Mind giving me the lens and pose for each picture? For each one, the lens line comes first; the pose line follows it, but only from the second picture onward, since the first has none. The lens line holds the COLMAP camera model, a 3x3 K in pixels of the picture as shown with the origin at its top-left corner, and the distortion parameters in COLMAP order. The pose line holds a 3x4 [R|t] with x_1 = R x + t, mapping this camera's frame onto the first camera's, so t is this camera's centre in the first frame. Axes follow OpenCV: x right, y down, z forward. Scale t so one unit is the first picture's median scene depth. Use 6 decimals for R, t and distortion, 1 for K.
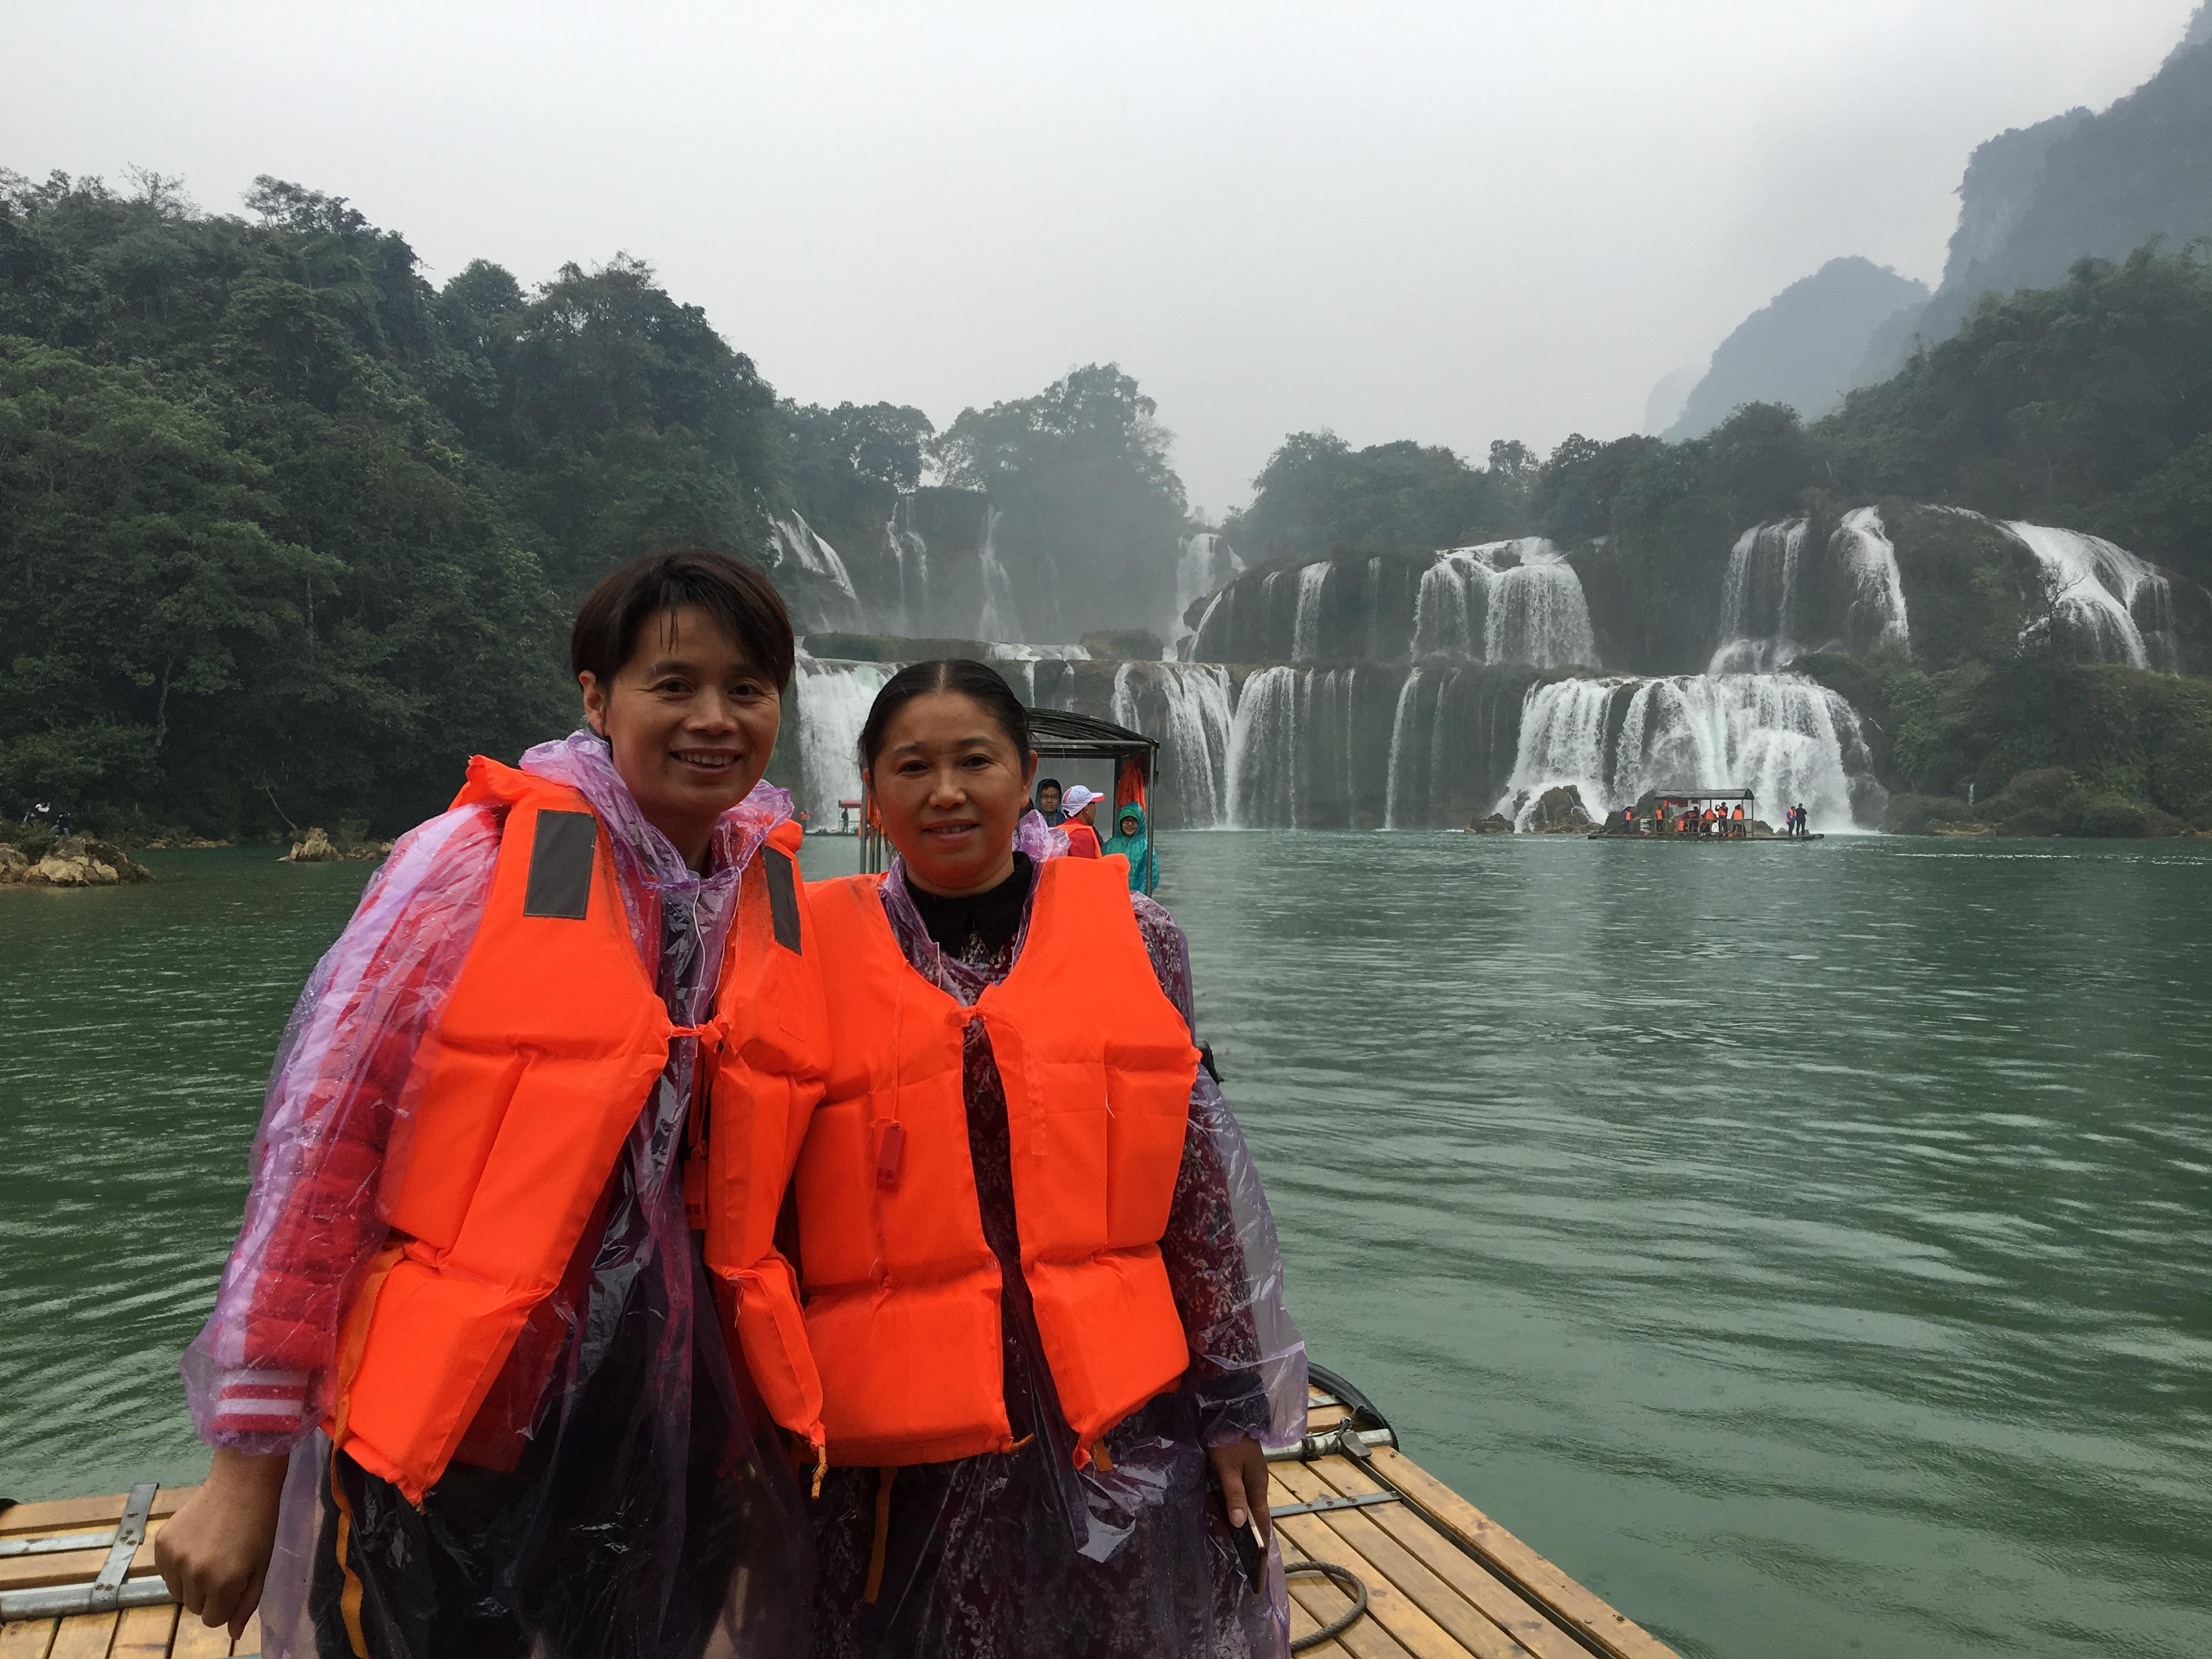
lens RADIAL K [[1850.3, 0, 1106.0], [0, 1850.3, 829.5], [0, 0, 1]] dist [0.109442, -0.173237]
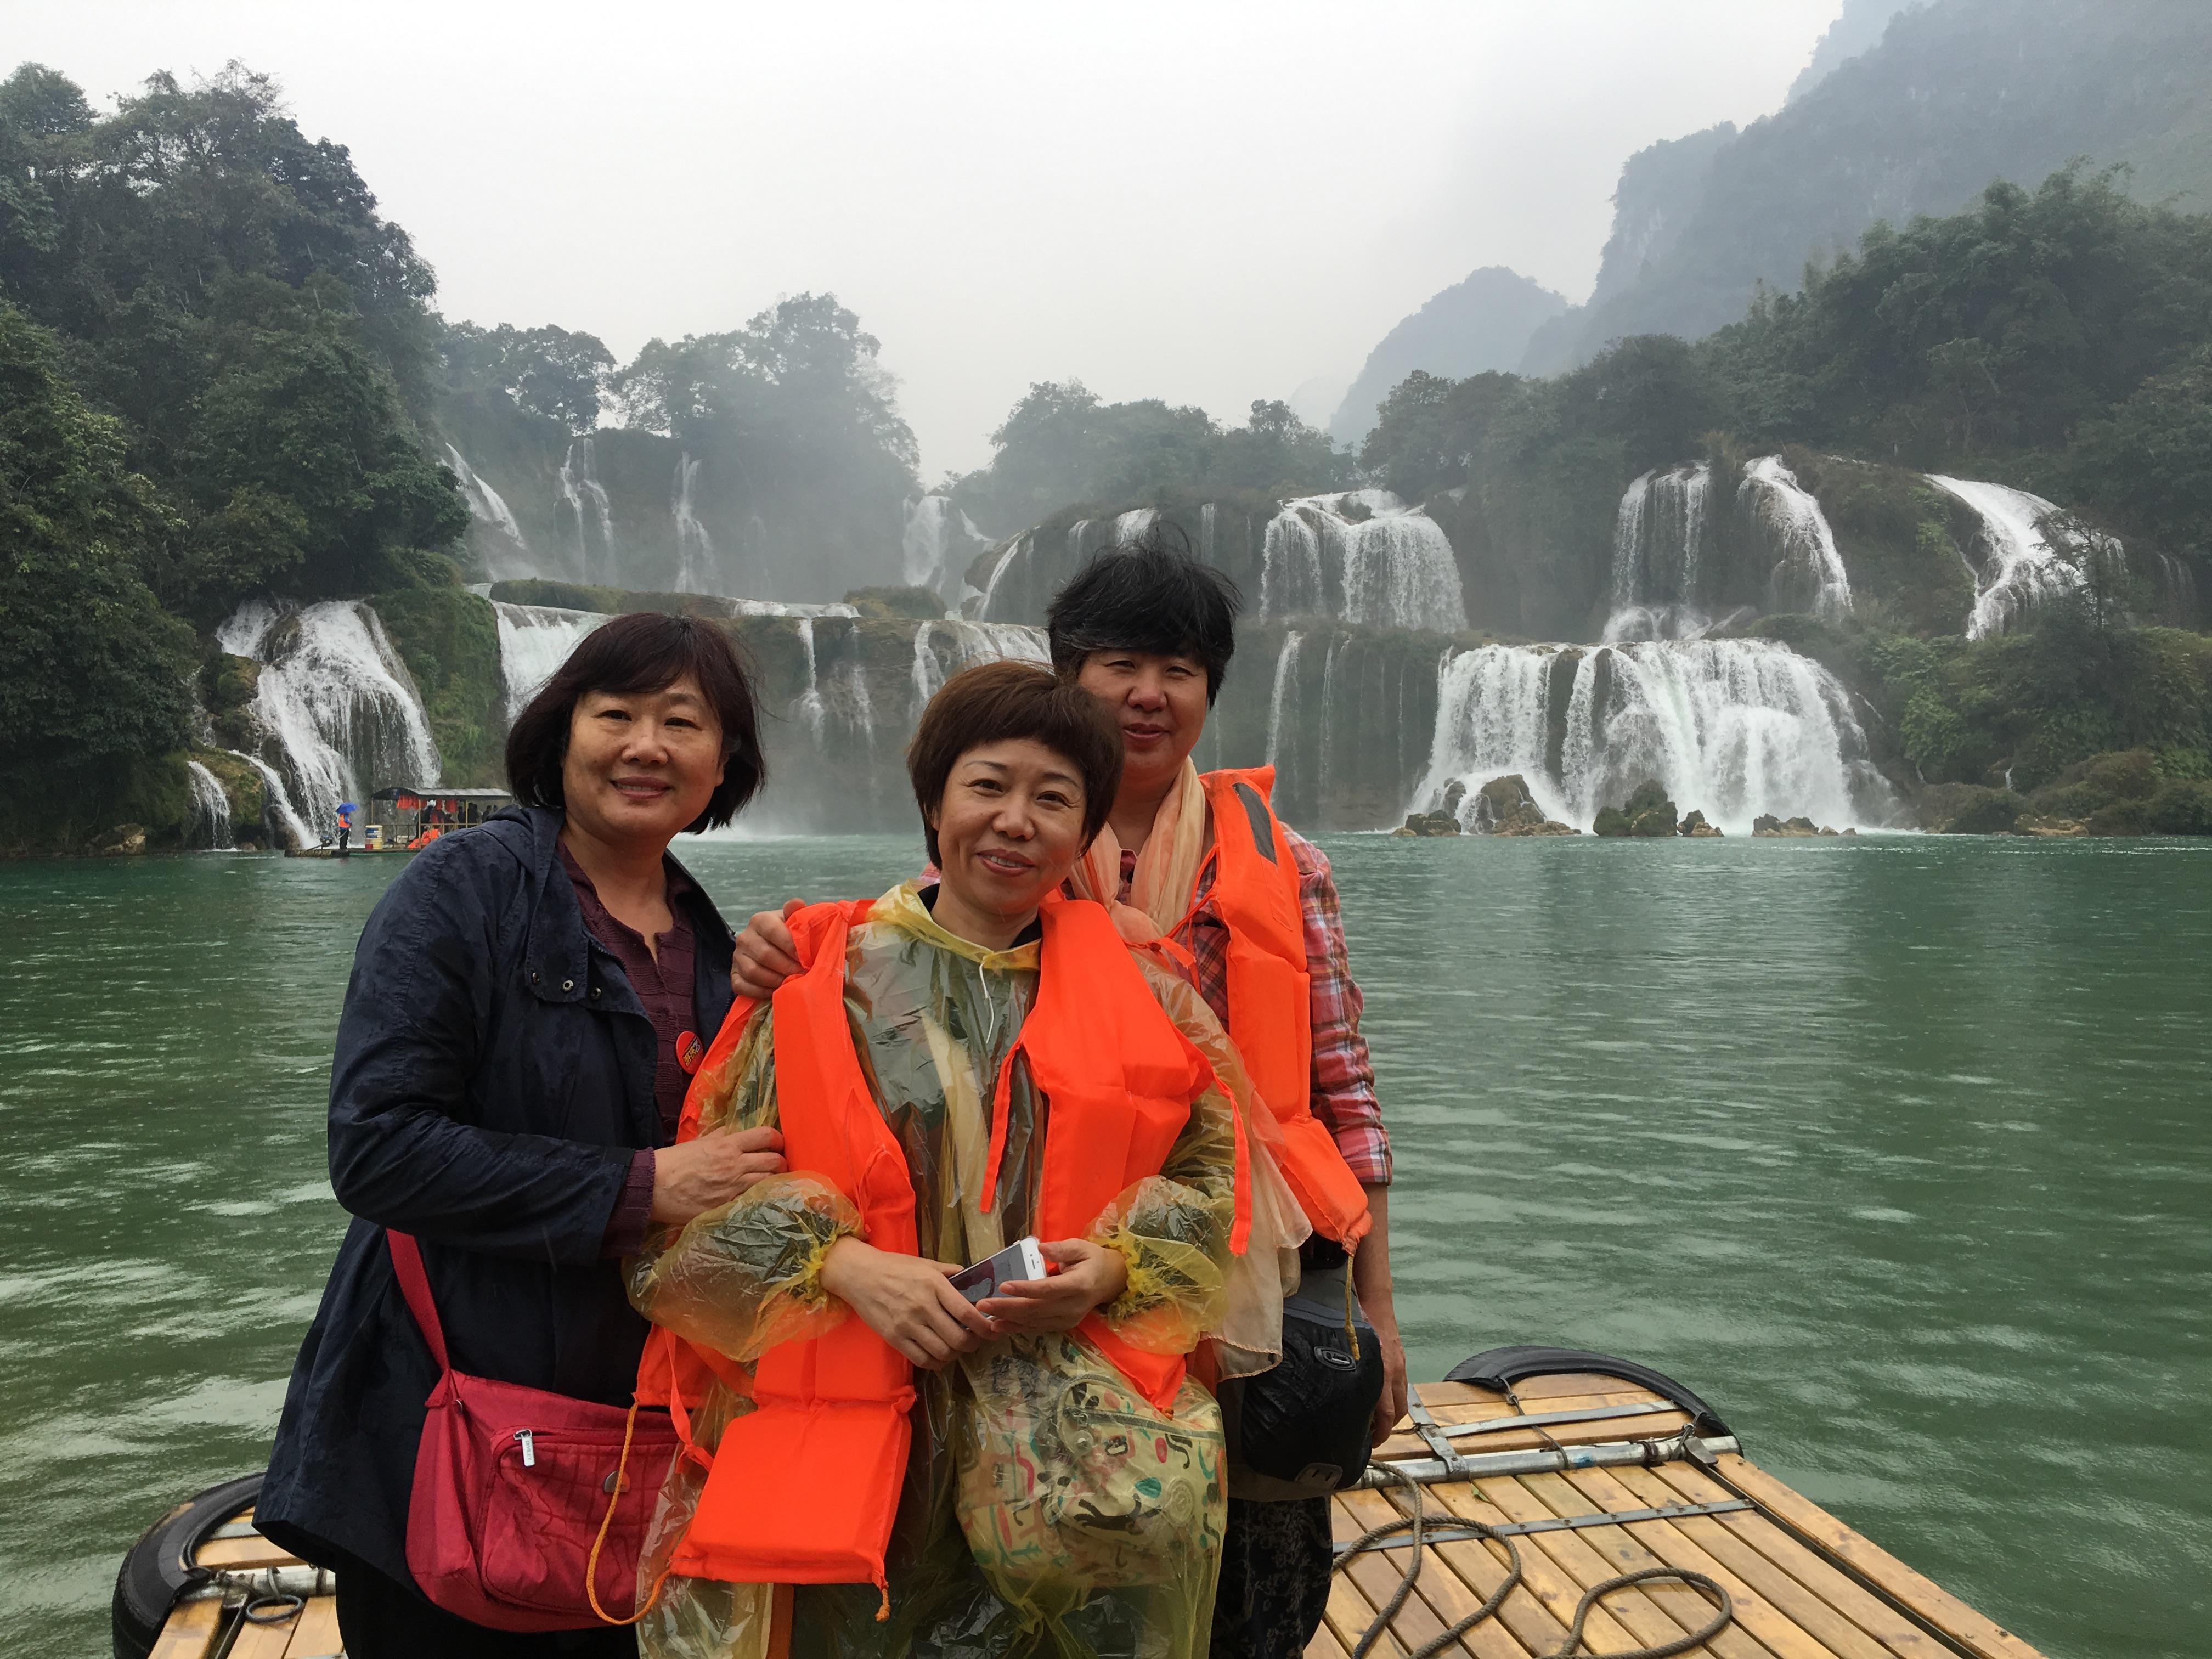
lens RADIAL K [[1850.3, 0, 1106.0], [0, 1850.3, 829.5], [0, 0, 1]] dist [0.109442, -0.173237]
pose [[0.981330, -0.007700, 0.192176, -0.065104], [0.007501, 0.999970, 0.001764, -0.002223], [-0.192184, -0.000290, 0.981359, 0.202016]]
